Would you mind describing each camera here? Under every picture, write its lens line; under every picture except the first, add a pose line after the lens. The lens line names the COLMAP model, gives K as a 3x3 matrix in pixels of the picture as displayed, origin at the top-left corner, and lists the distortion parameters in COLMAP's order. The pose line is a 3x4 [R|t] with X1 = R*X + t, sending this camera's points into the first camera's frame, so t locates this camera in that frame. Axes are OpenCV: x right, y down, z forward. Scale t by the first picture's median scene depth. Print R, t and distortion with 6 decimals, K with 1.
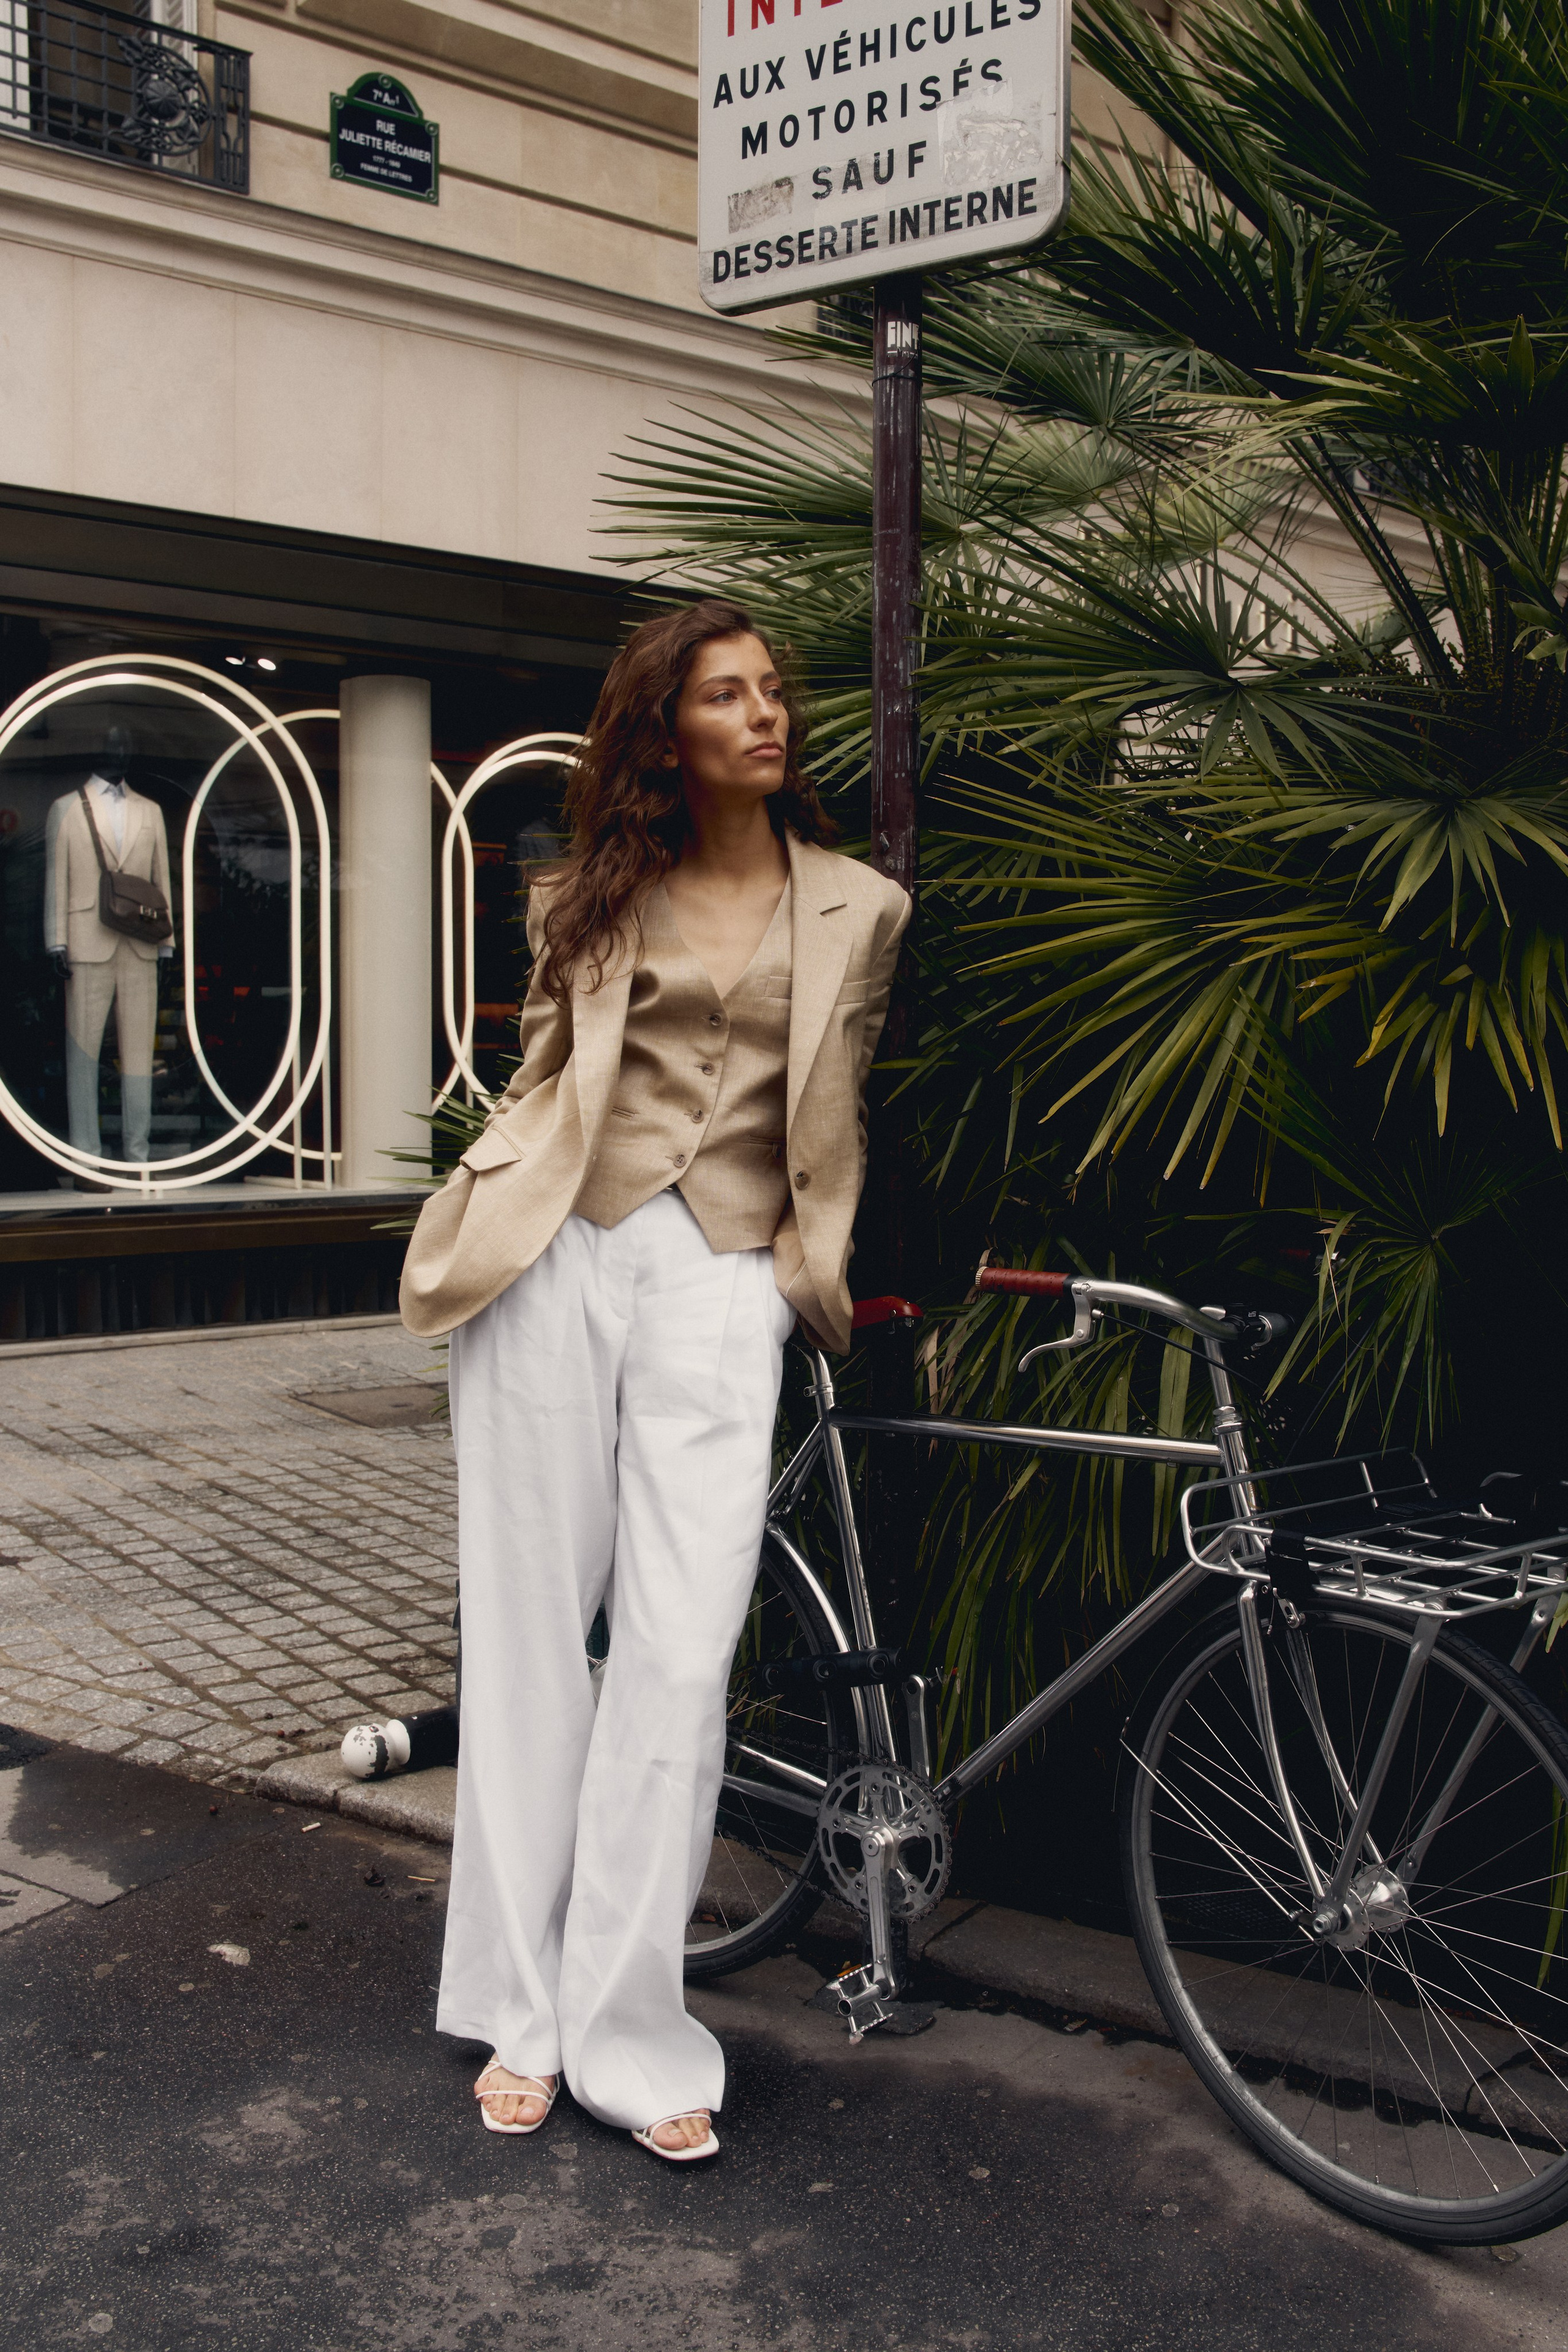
lens RADIAL K [[2118.3, 0, 784.0], [0, 2118.3, 1176.0], [0, 0, 1]] dist [-0.151461, 0.175340]
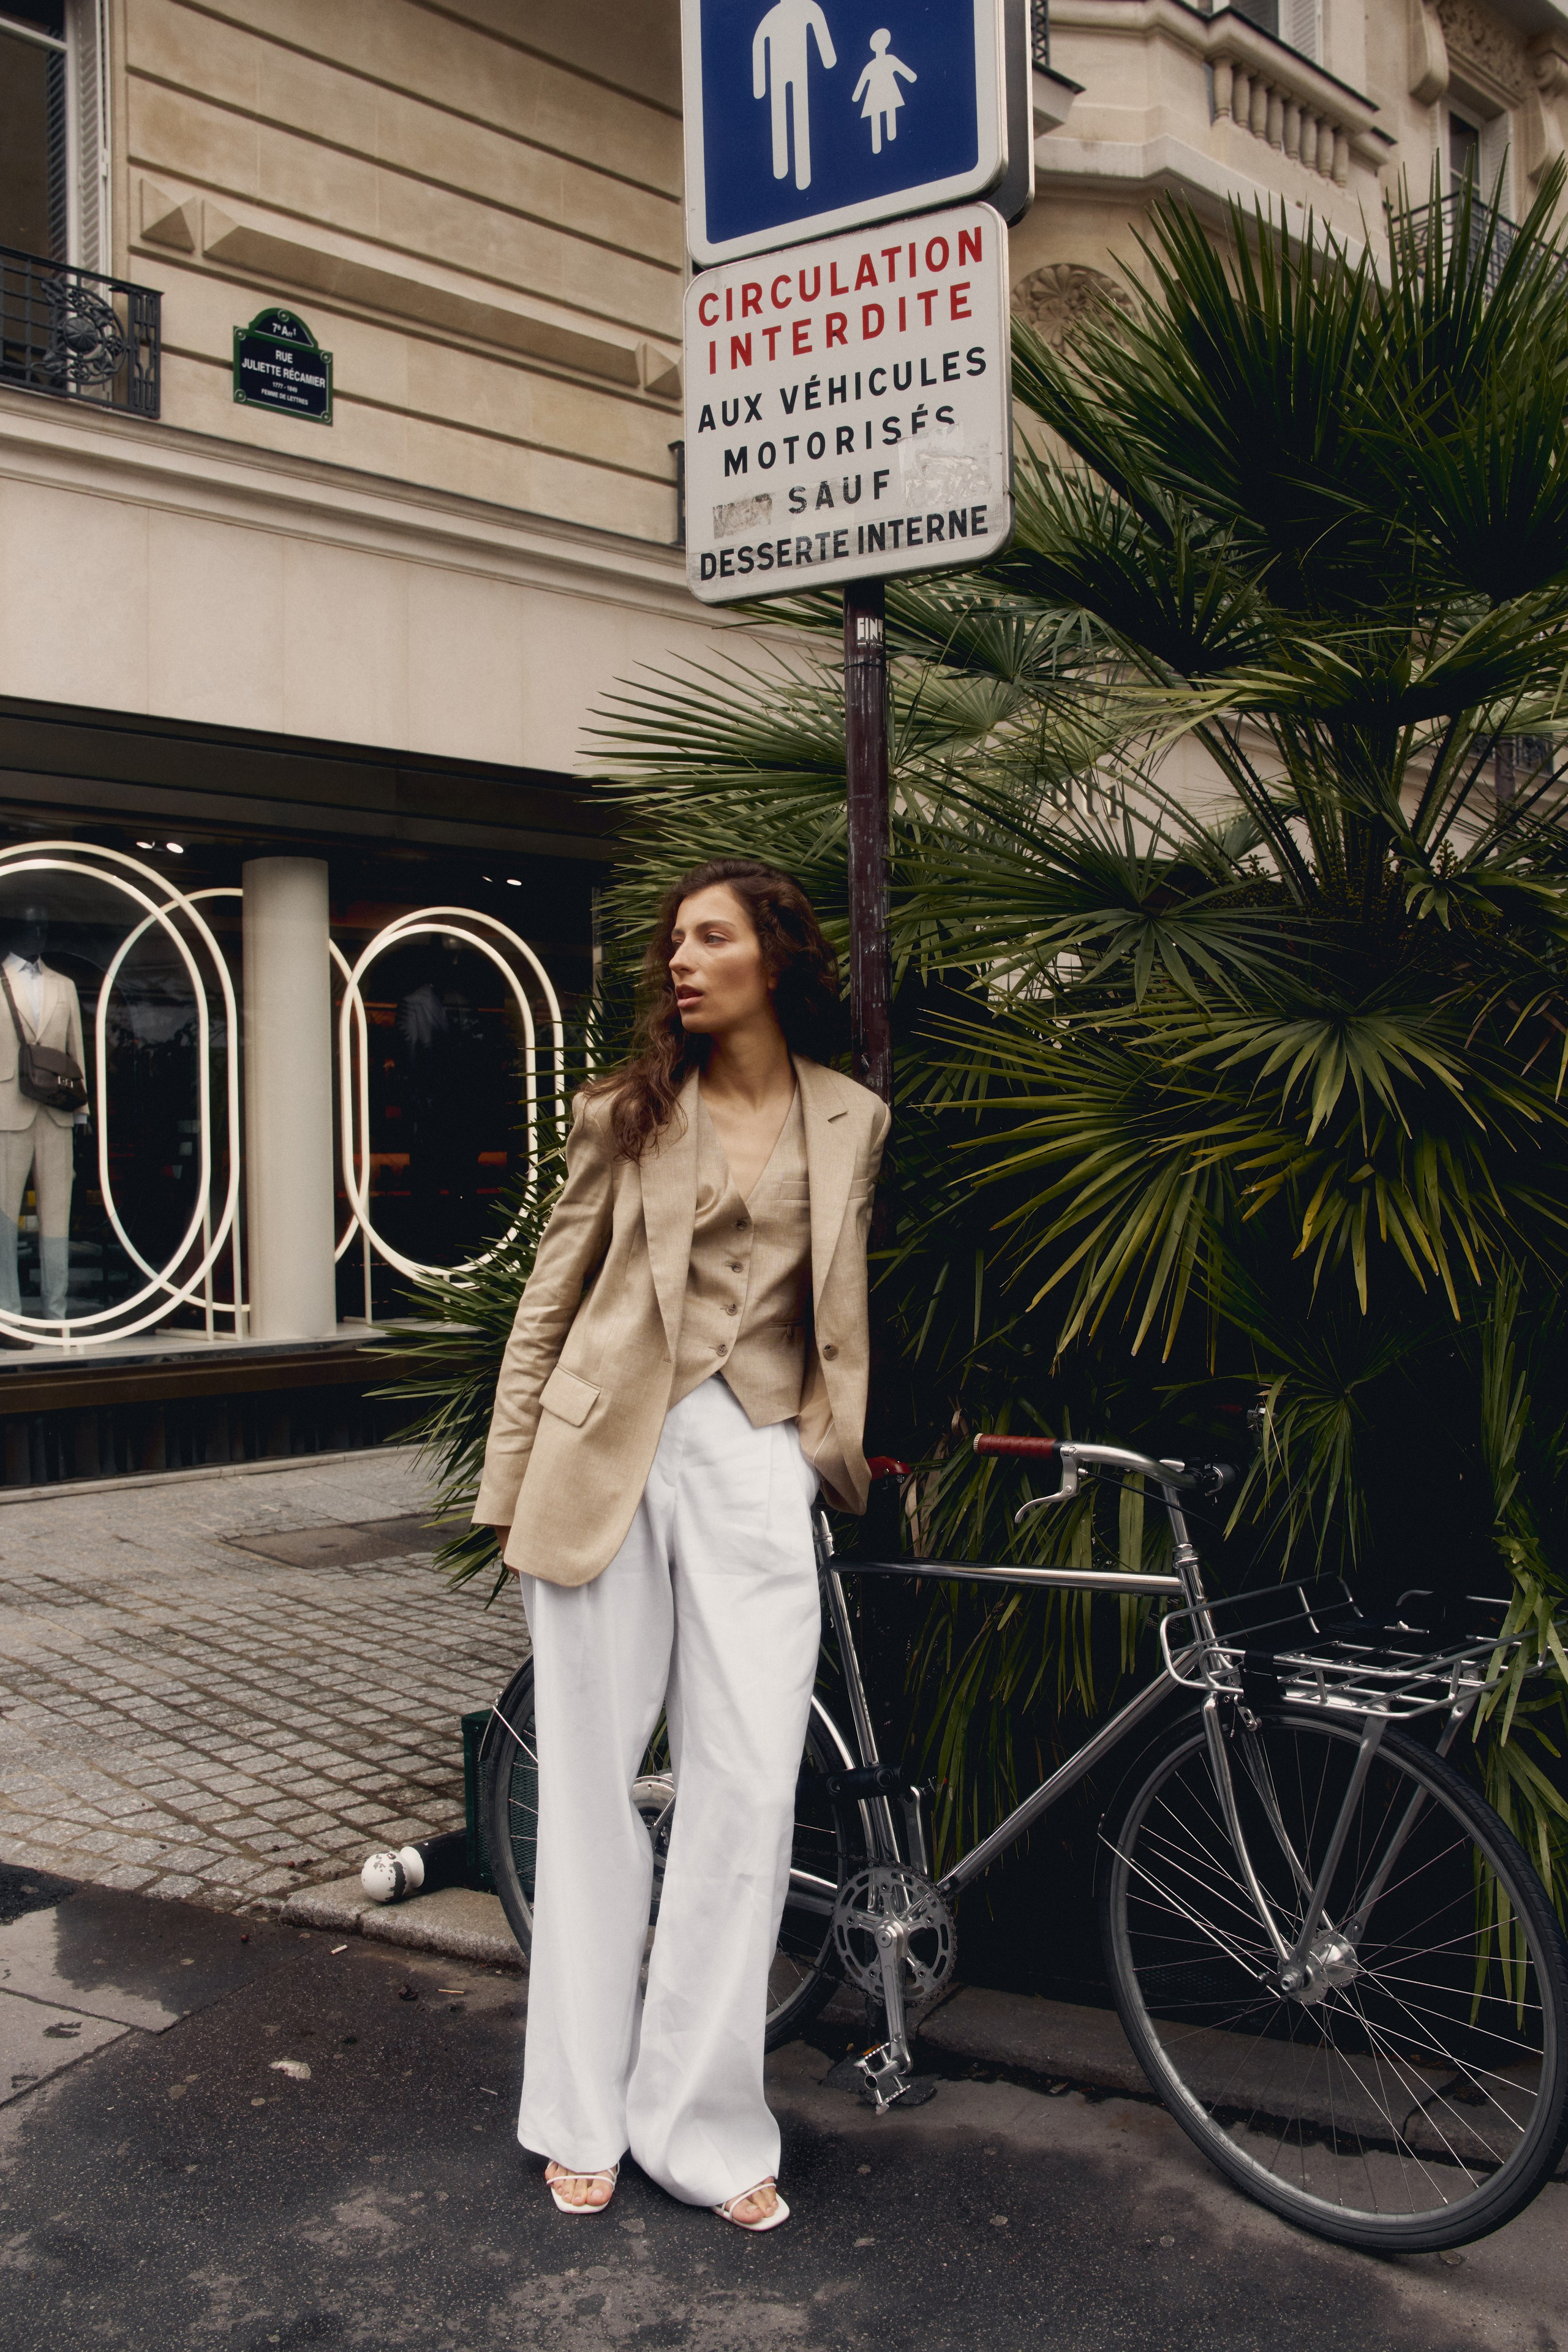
lens RADIAL K [[2029.3, 0, 784.0], [0, 2029.3, 1176.0], [0, 0, 1]] dist [-0.161094, 0.165829]
pose [[0.996128, -0.022542, 0.084971, -0.091259], [0.027558, 0.997917, -0.058335, -0.032251], [-0.083479, 0.060451, 0.994674, -0.098497]]
